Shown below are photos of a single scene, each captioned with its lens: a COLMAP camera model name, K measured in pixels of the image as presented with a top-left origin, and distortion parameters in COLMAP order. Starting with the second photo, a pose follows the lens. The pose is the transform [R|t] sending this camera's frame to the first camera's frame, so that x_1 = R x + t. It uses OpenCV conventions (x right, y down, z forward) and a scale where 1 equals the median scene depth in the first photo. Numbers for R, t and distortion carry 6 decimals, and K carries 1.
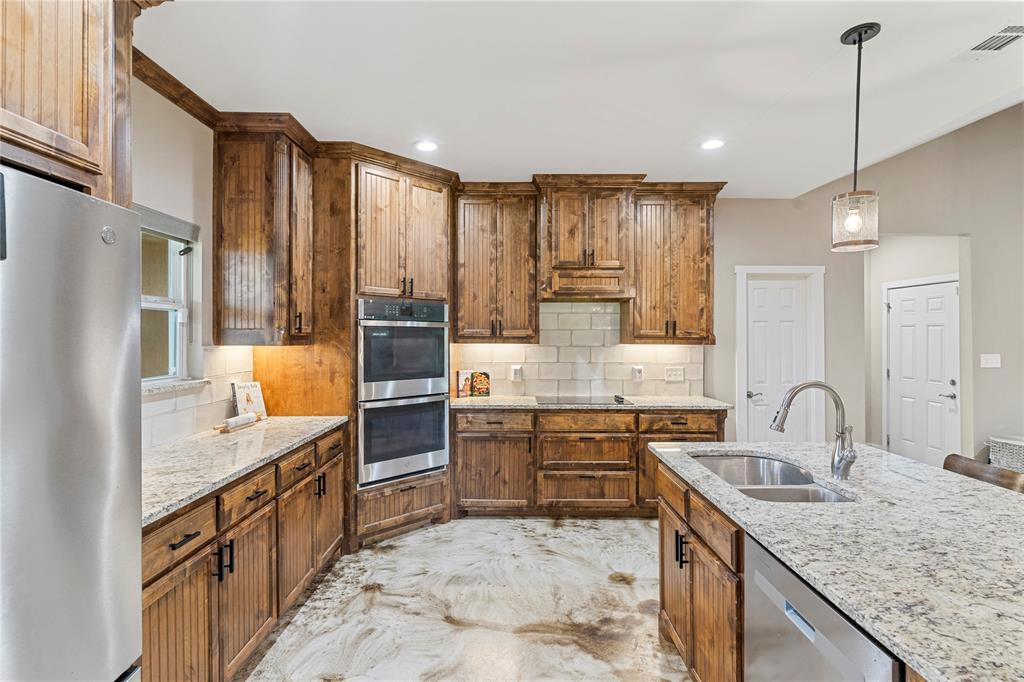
lens RADIAL K [[485.9, 0, 512.6], [0, 485.9, 337.2], [0, 0, 1]] dist [0.001958, -0.000085]
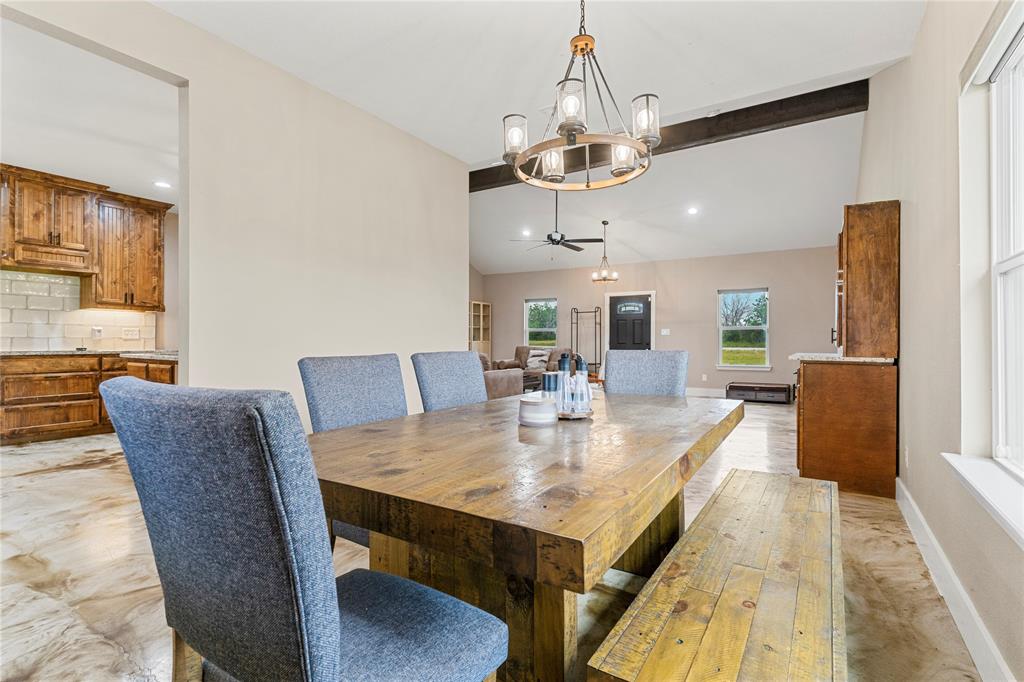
lens RADIAL K [[485.9, 0, 509.6], [0, 485.9, 337.2], [0, 0, 1]] dist [0.001958, -0.000085]
pose [[0.535466, 0.005669, 0.844538, -0.287777], [-0.001080, 0.999981, -0.006028, 0.106102], [-0.844556, 0.002316, 0.535462, -0.720983]]
